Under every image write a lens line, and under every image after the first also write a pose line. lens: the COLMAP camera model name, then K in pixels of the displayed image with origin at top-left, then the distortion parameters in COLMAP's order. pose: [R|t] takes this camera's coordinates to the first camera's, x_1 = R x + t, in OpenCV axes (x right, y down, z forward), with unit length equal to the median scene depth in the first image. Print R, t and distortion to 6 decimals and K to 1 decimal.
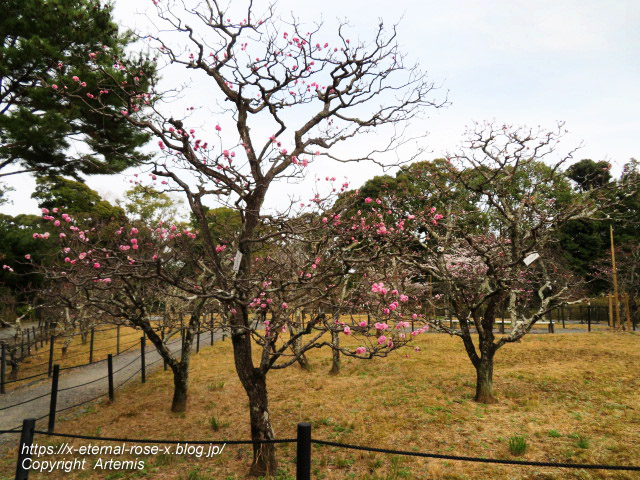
lens RADIAL K [[481.9, 0, 320.0], [0, 481.9, 240.0], [0, 0, 1]] dist [0.027348, -0.008470]
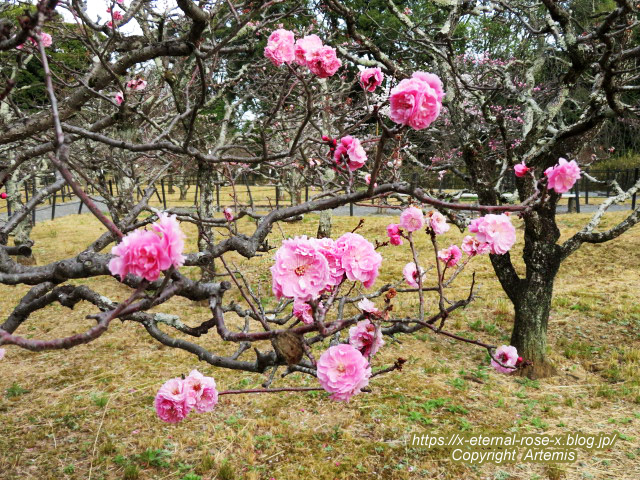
lens RADIAL K [[481.9, 0, 320.0], [0, 481.9, 240.0], [0, 0, 1]] dist [0.027348, -0.008470]
pose [[0.985134, -0.024640, 0.170013, 0.074486], [-0.020213, 0.966161, 0.257146, 0.100619], [-0.170596, -0.256759, 0.951300, 0.623714]]
